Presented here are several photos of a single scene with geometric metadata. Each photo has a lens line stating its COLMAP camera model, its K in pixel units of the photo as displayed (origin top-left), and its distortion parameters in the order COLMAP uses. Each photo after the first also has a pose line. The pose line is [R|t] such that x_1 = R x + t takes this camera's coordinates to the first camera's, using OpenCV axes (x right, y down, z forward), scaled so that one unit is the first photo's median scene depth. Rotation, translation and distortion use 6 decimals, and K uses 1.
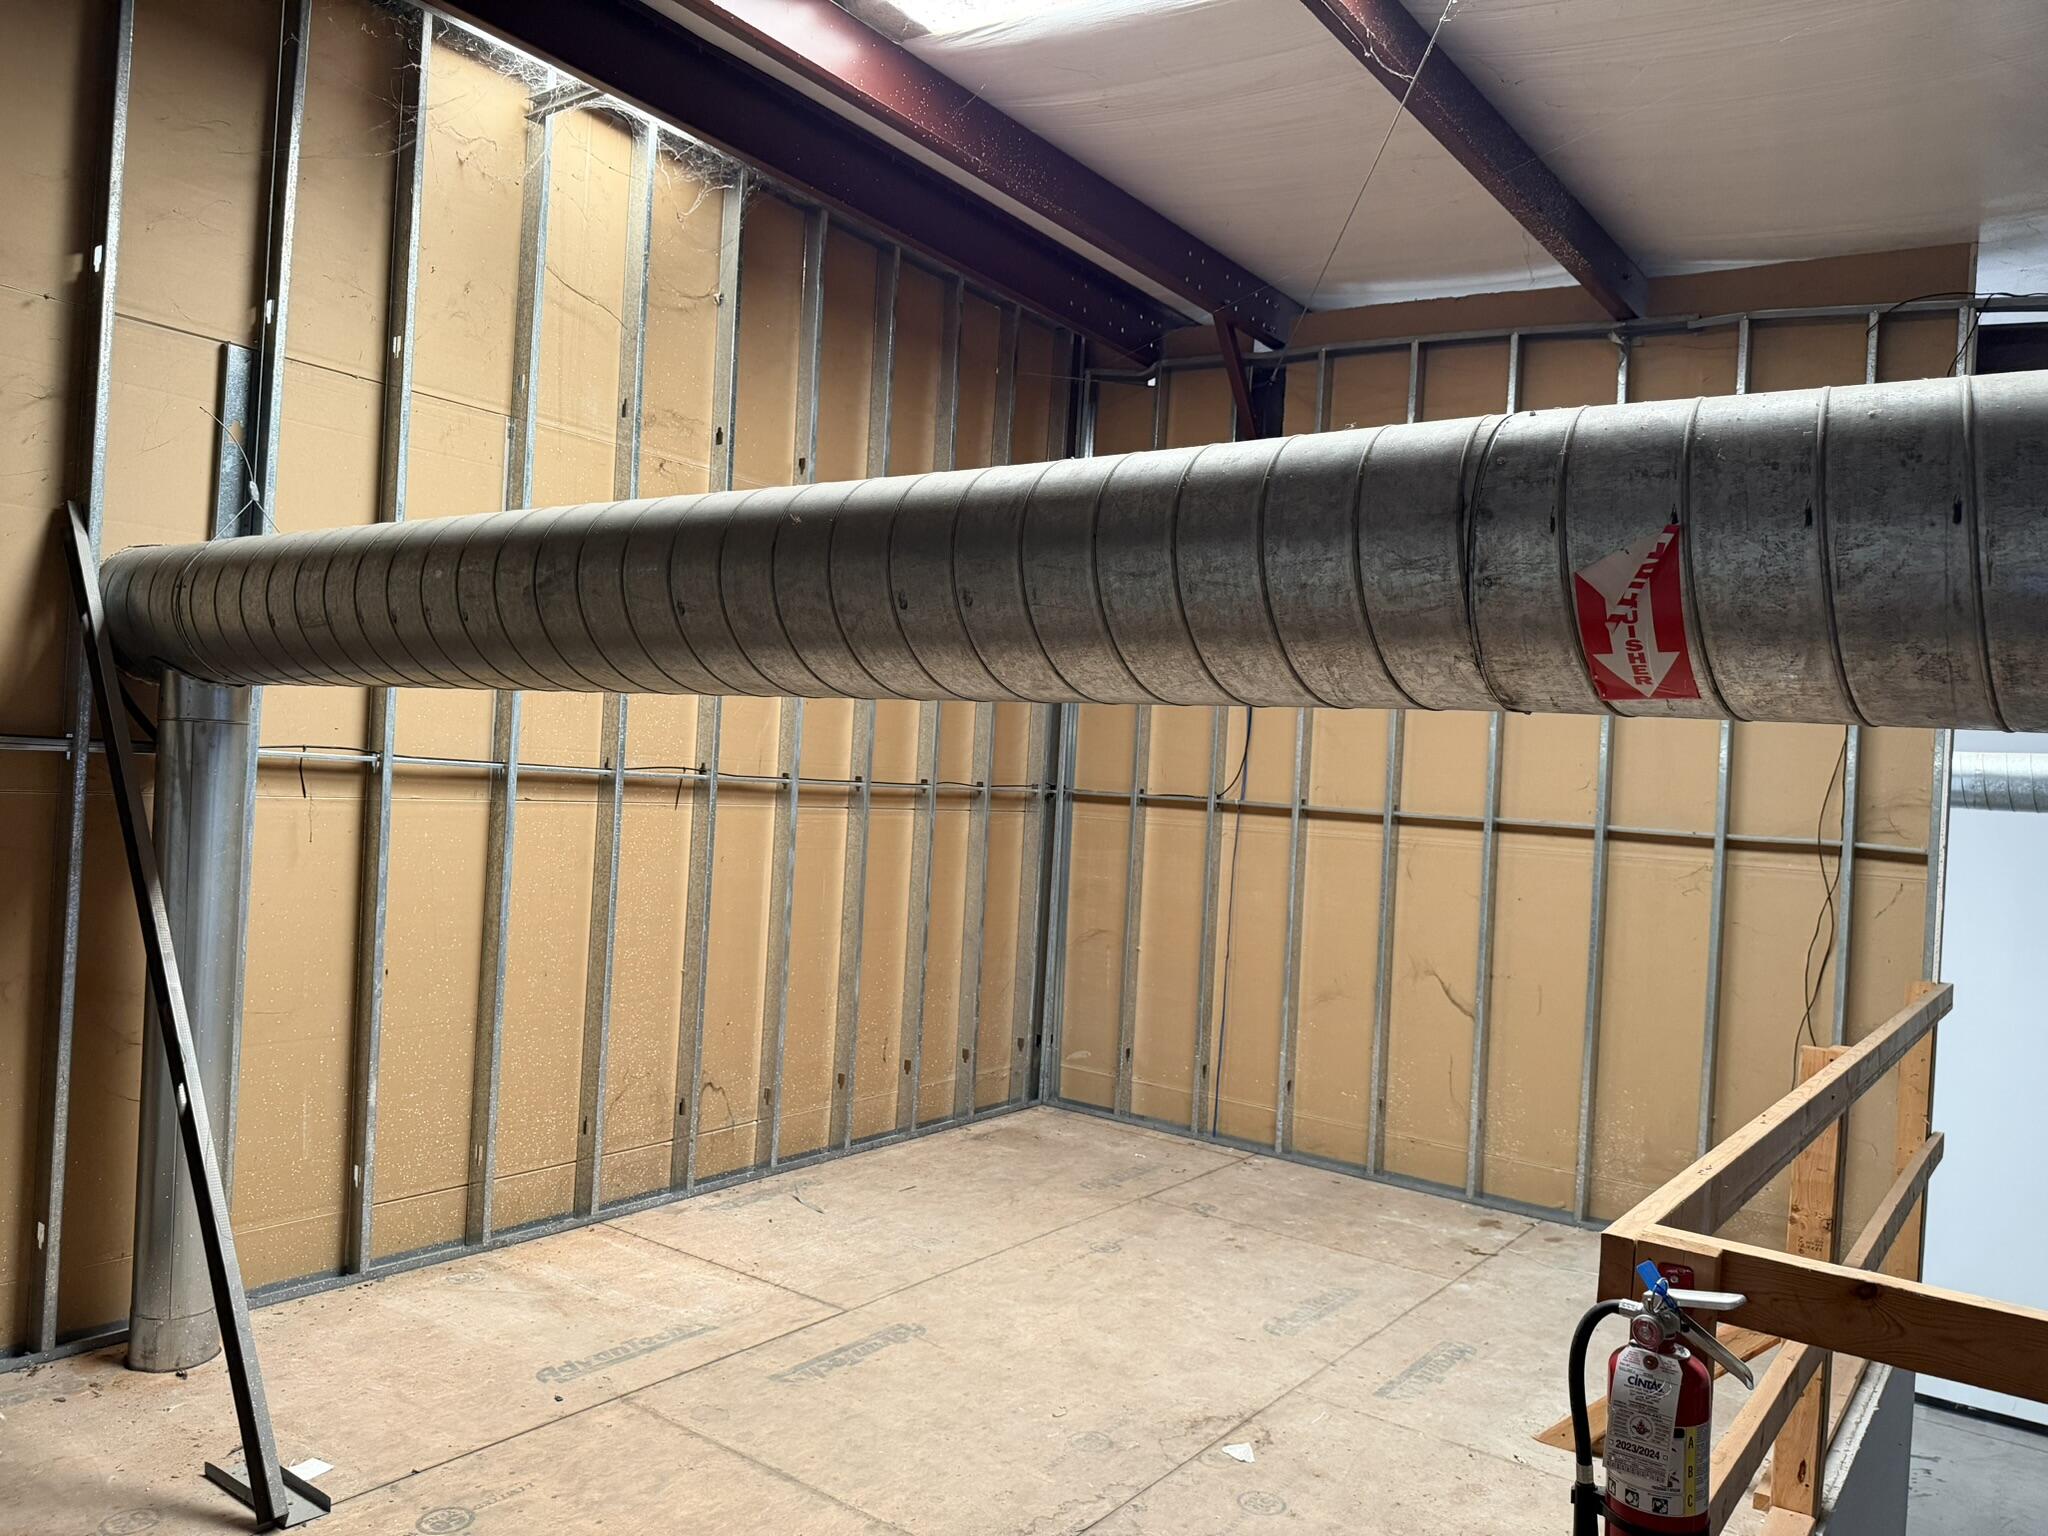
lens RADIAL K [[1415.2, 0, 1024.0], [0, 1415.2, 768.0], [0, 0, 1]] dist [0.078211, -0.097030]
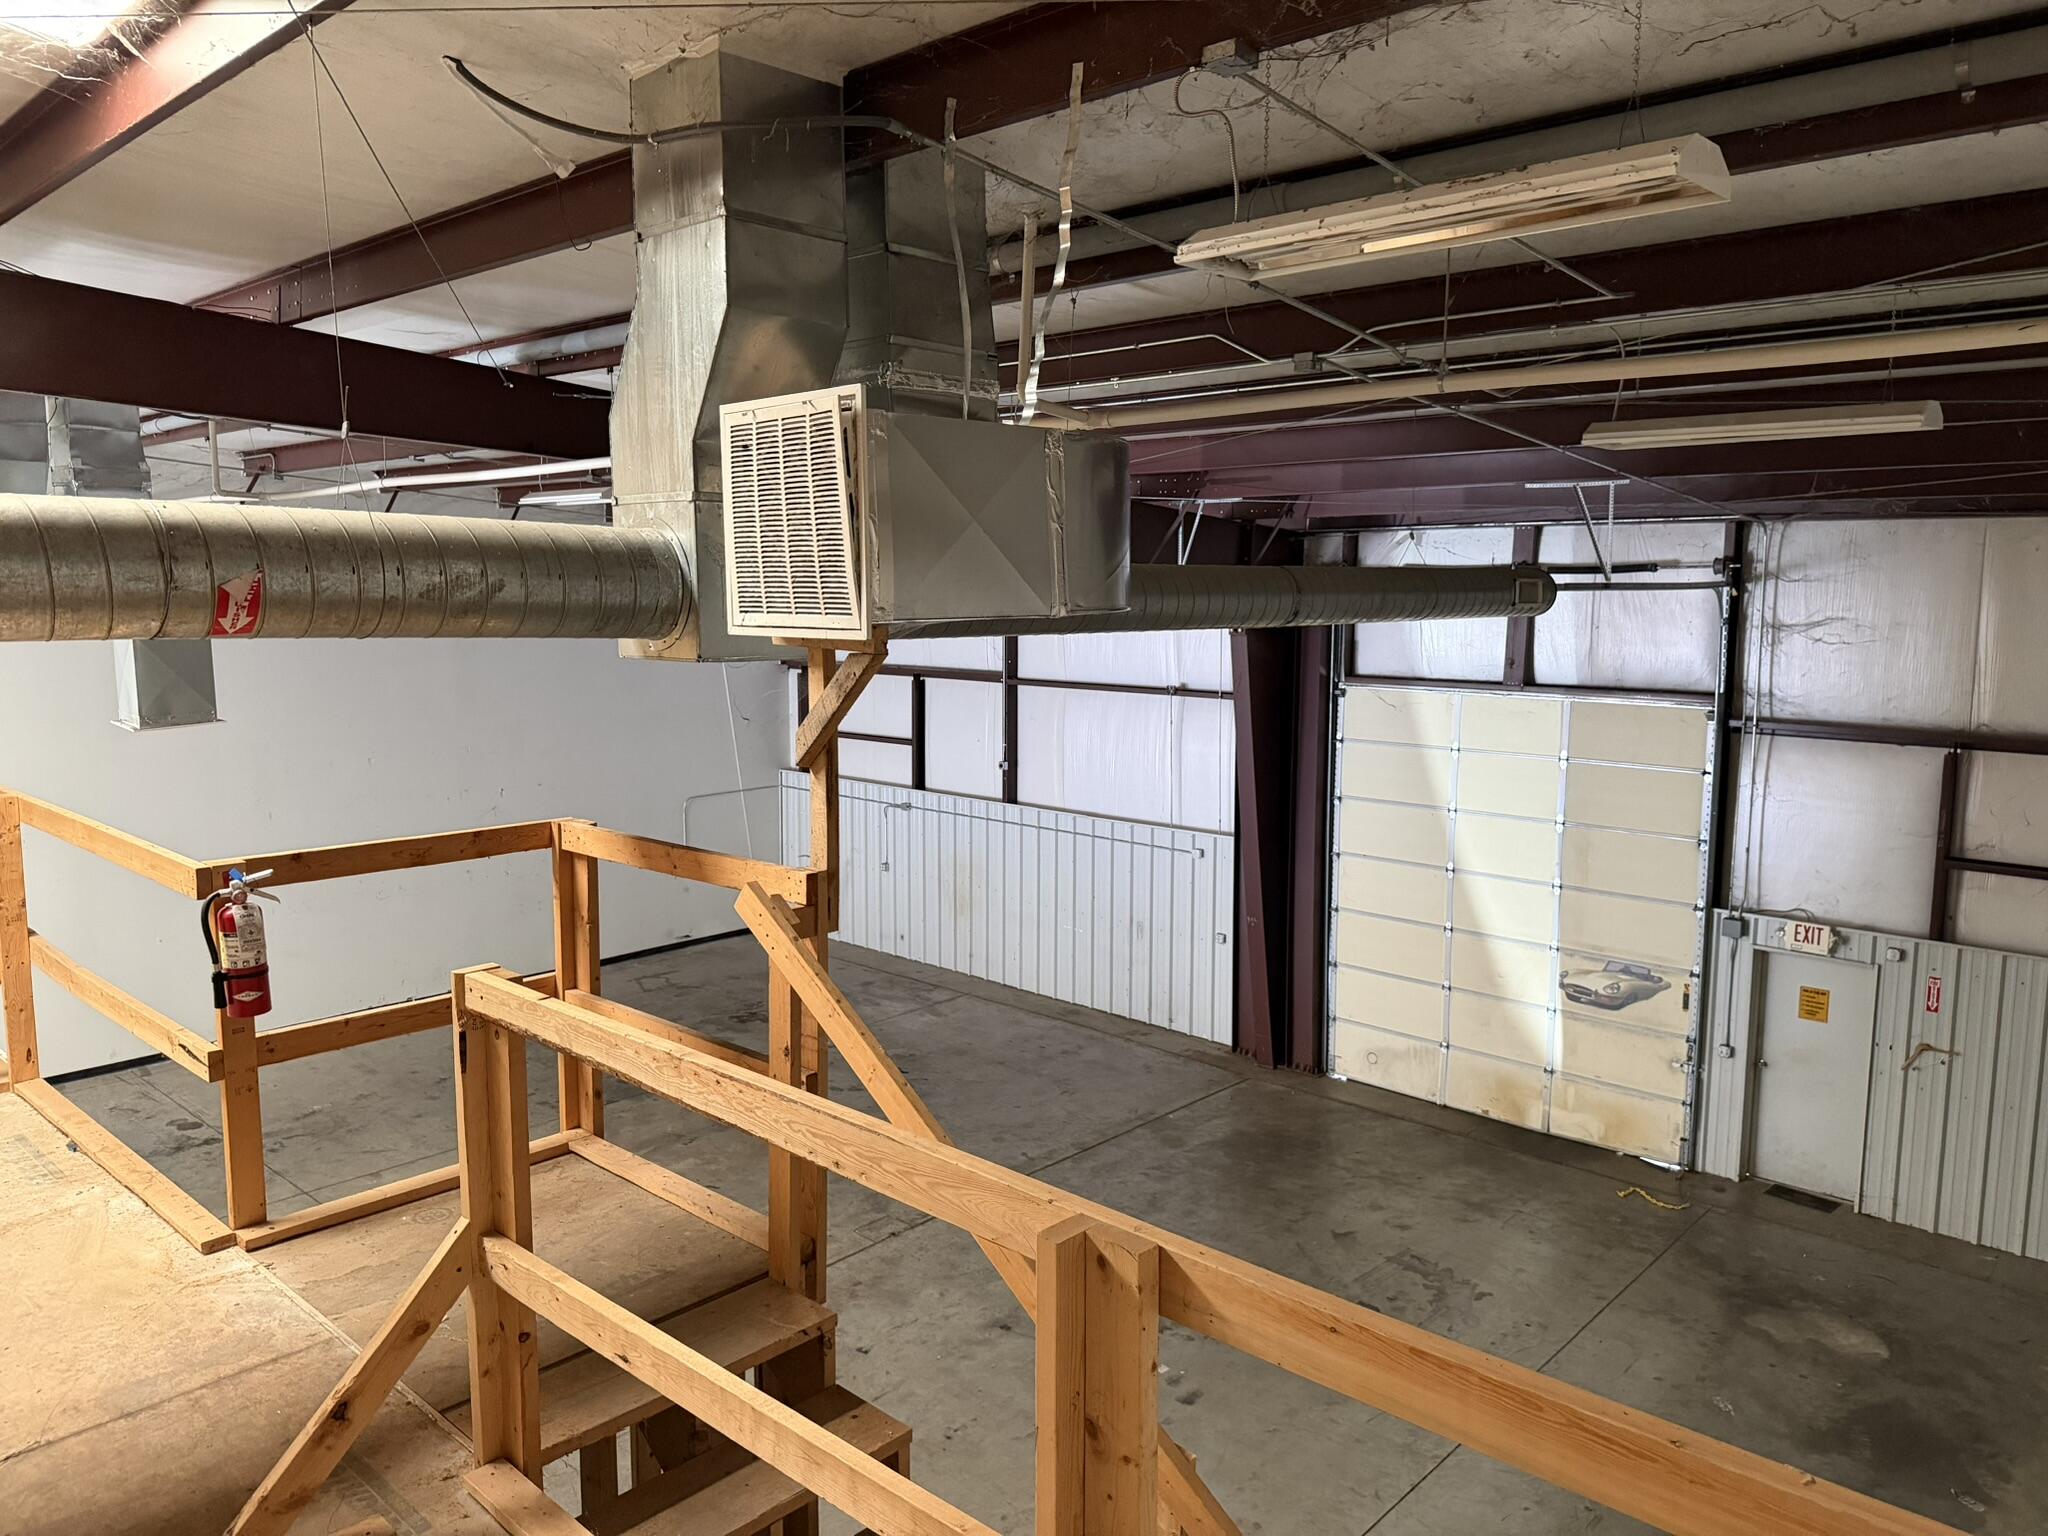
lens RADIAL K [[1430.2, 0, 1010.3], [0, 1430.2, 758.6], [0, 0, 1]] dist [0.044150, -0.093721]
pose [[0.117760, -0.177191, 0.977106, -0.560248], [0.001656, 0.983986, 0.178239, -0.083480], [-0.993041, -0.019371, 0.116168, -0.182360]]
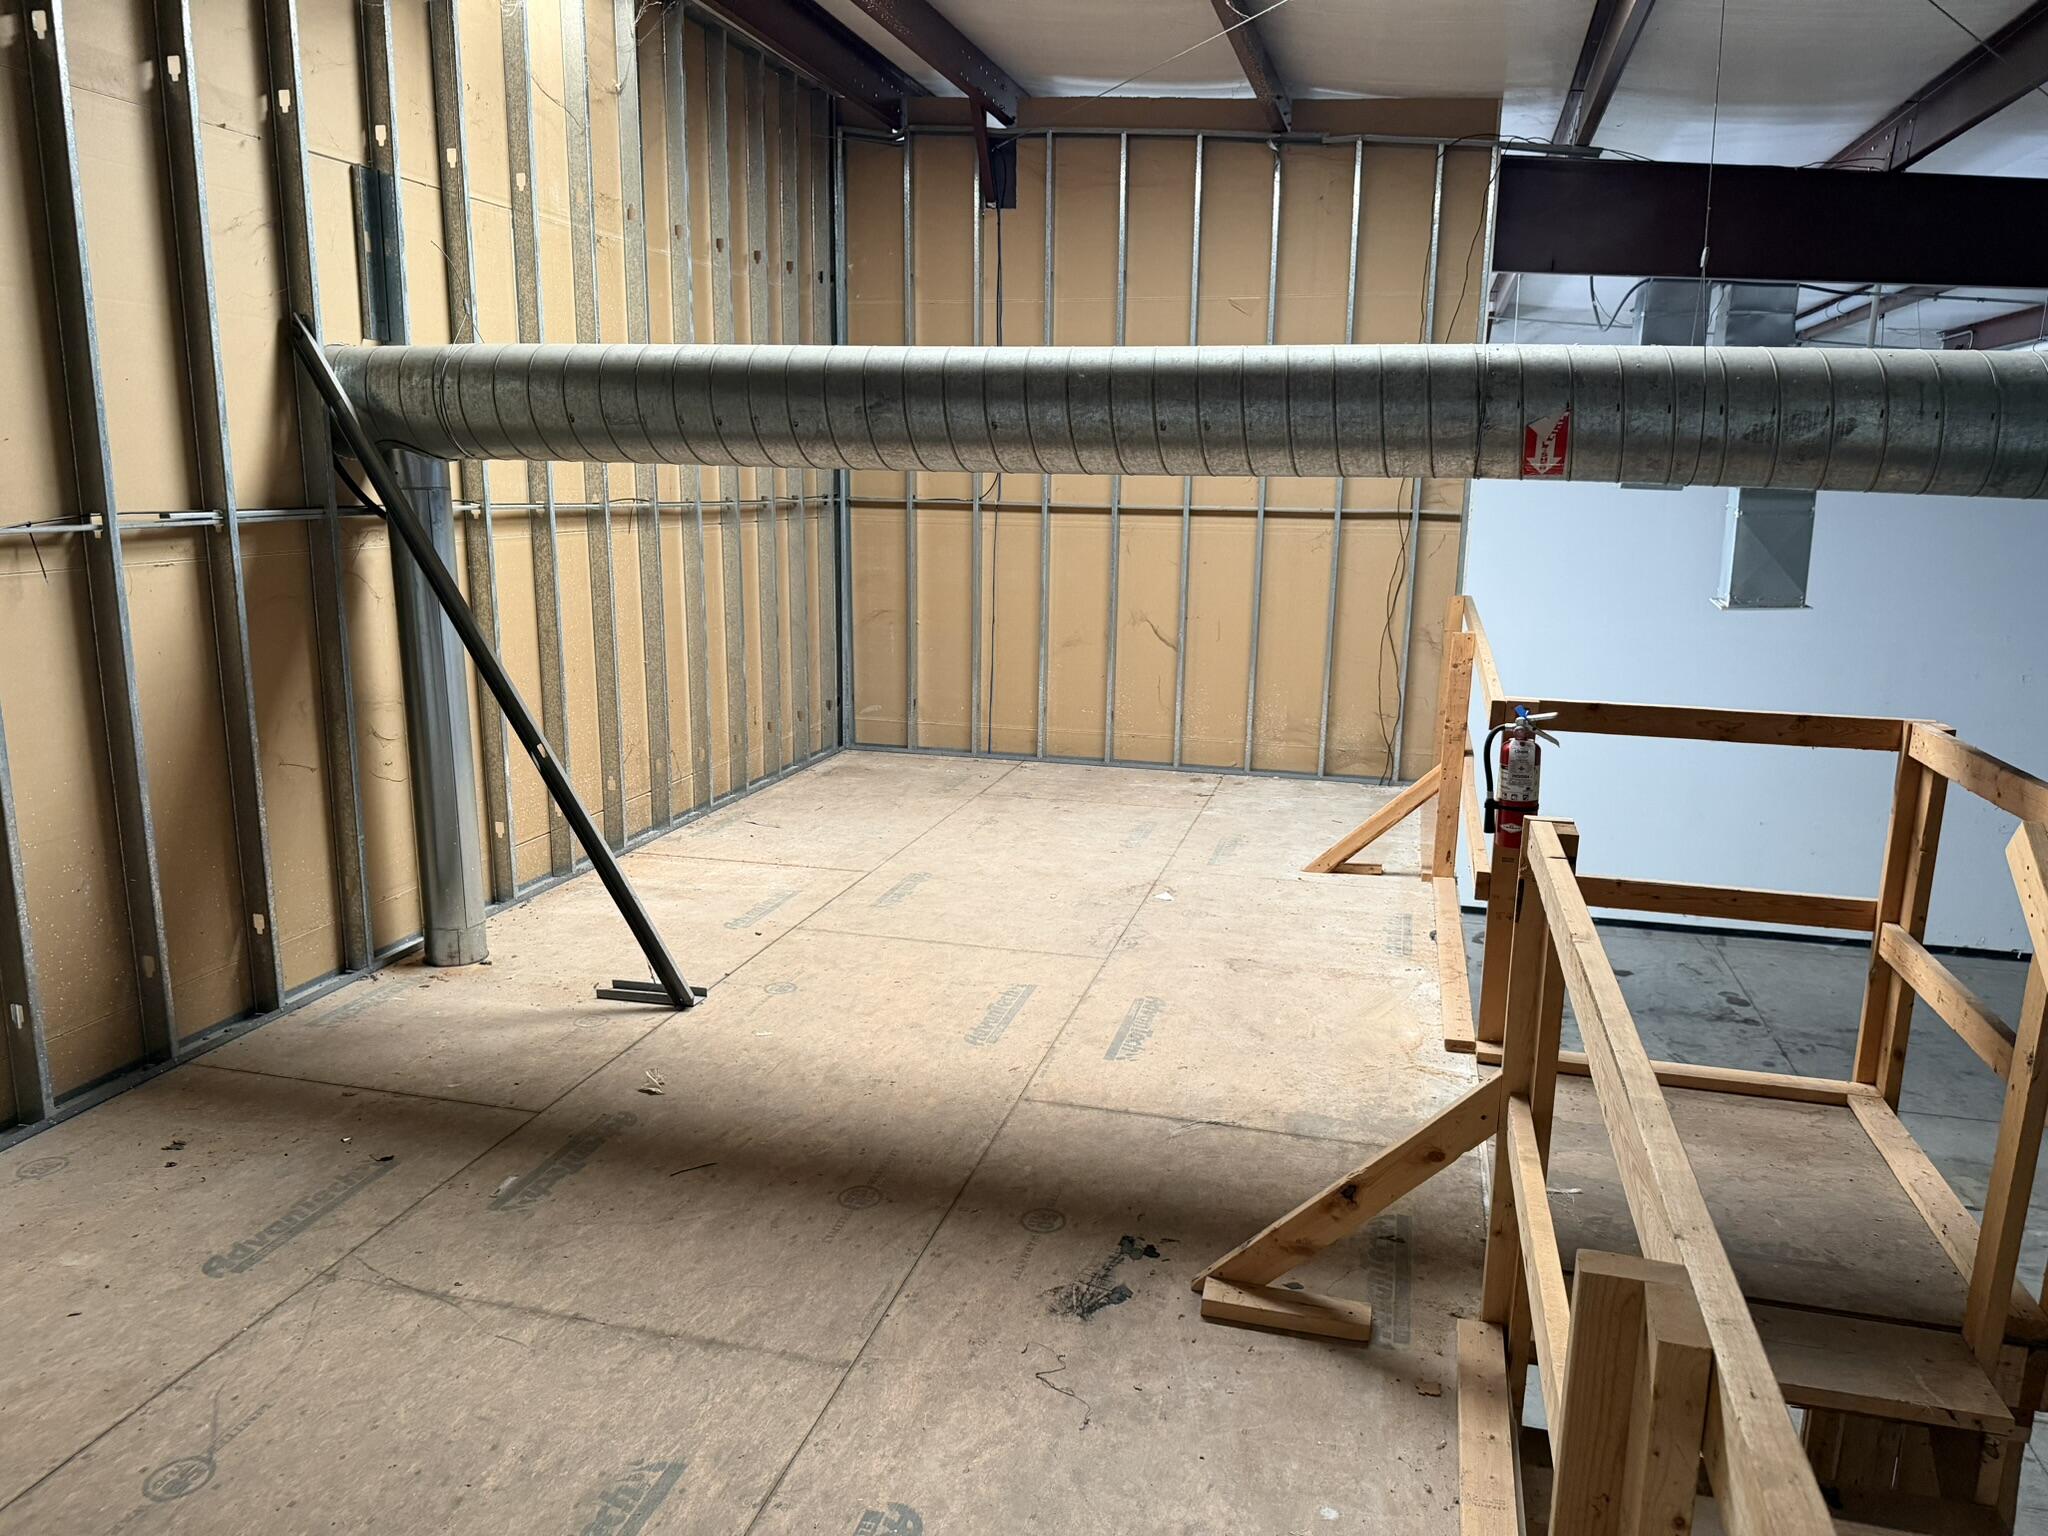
lens RADIAL K [[1415.2, 0, 1024.0], [0, 1415.2, 768.0], [0, 0, 1]] dist [0.078211, -0.097030]
pose [[0.927319, -0.117965, 0.355194, -0.410675], [0.035927, 0.972704, 0.229252, -0.047289], [-0.372543, -0.199828, 0.906245, -0.310852]]
